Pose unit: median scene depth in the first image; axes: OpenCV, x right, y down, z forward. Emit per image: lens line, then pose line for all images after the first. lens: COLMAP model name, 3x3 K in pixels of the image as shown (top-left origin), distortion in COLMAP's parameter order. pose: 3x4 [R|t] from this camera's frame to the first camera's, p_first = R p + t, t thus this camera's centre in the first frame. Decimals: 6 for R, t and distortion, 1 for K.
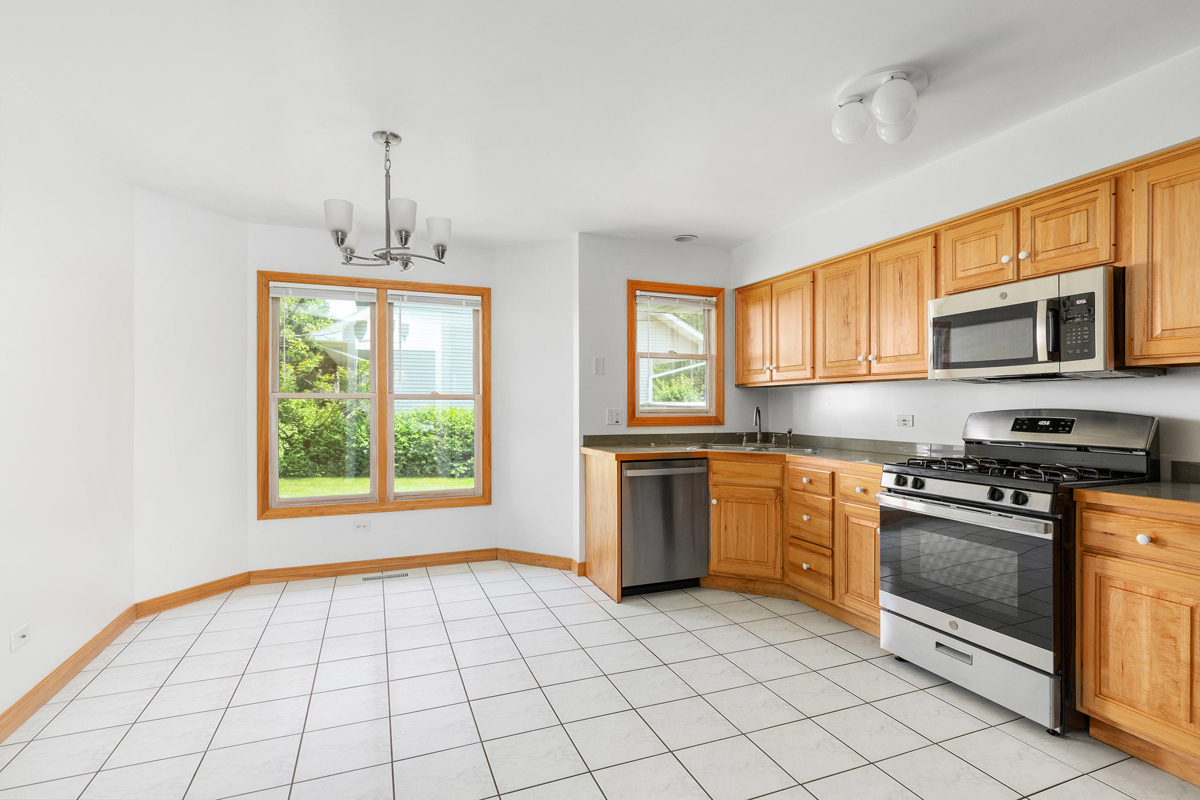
lens RADIAL K [[578.3, 0, 606.4], [0, 578.3, 401.2], [0, 0, 1]] dist [-0.000982, -0.000544]
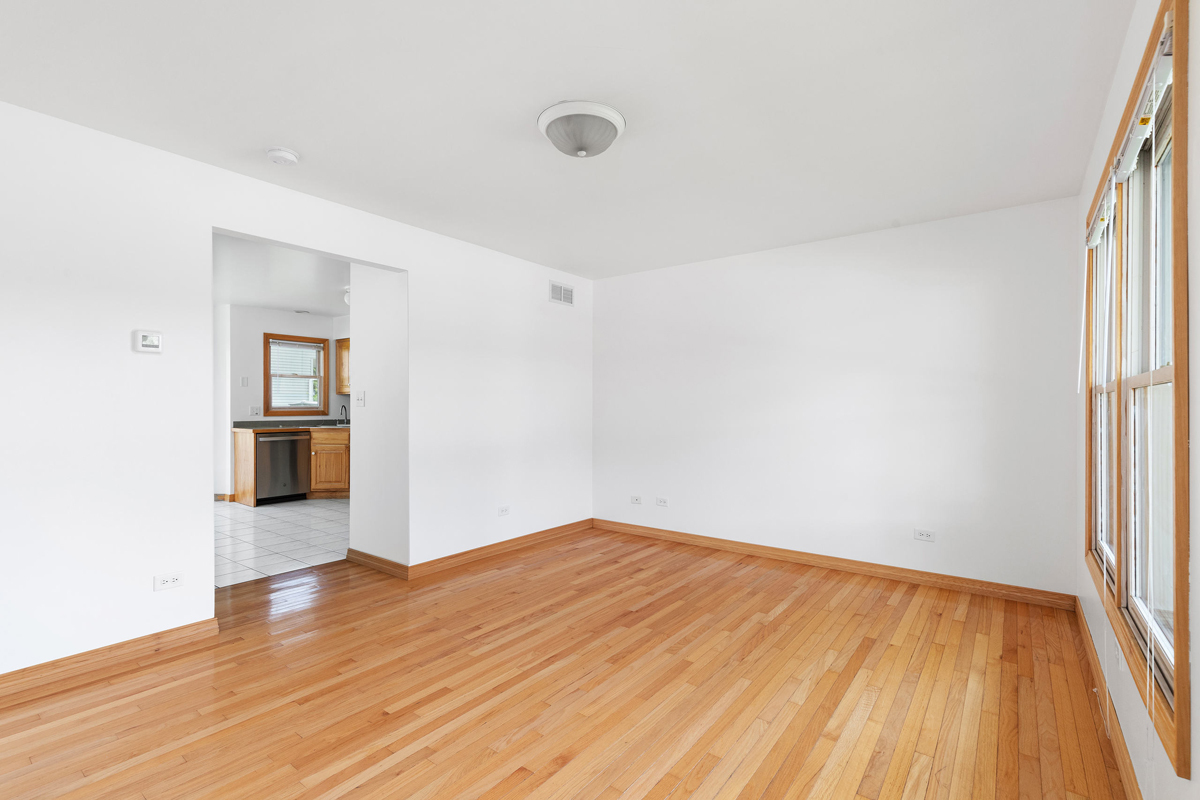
lens RADIAL K [[537.2, 0, 601.9], [0, 537.2, 405.0], [0, 0, 1]] dist [-0.000793, -0.000182]
pose [[0.856546, 0.000452, 0.516070, 0.093306], [-0.004411, 0.999970, 0.006445, -0.006401], [-0.516051, -0.007797, 0.856522, -1.173355]]
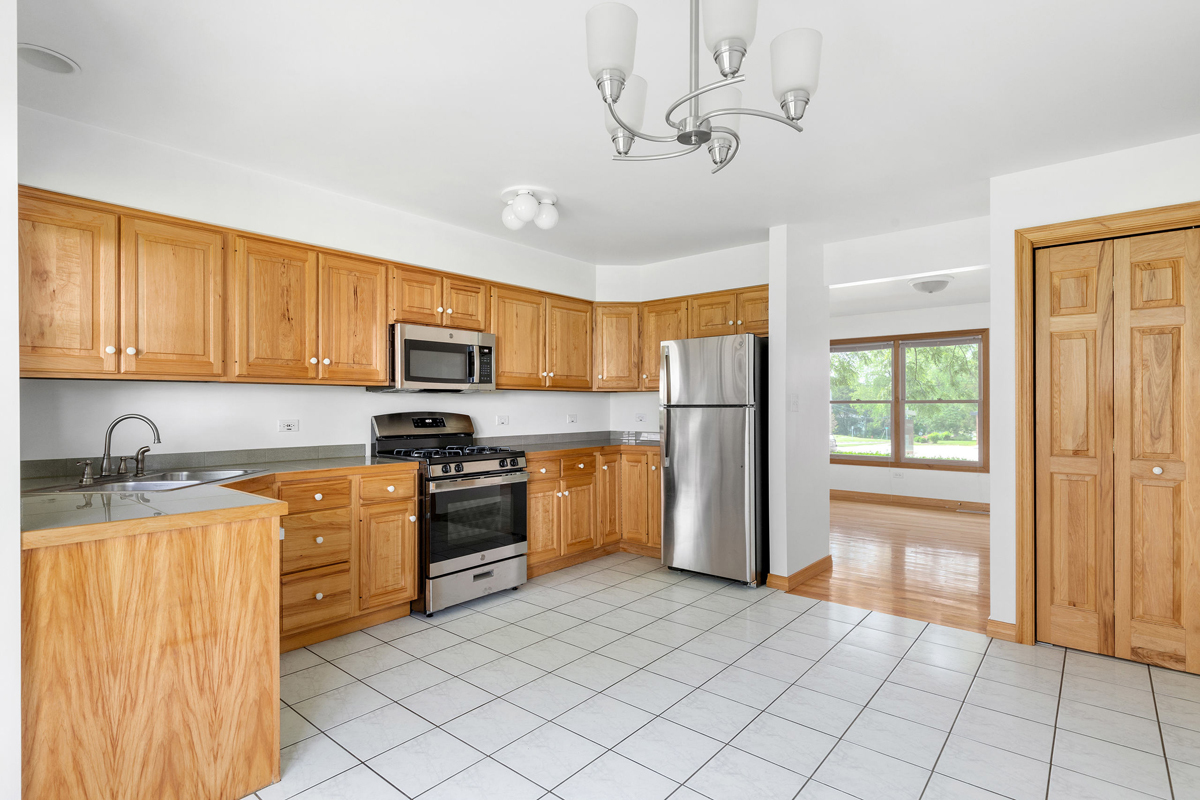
lens RADIAL K [[578.3, 0, 606.4], [0, 578.3, 401.2], [0, 0, 1]] dist [-0.000982, -0.000544]
pose [[-0.469345, 0.010902, 0.882948, -0.627315], [-0.002200, 0.999906, -0.013516, 0.004224], [-0.883012, -0.008286, -0.469277, 1.032745]]
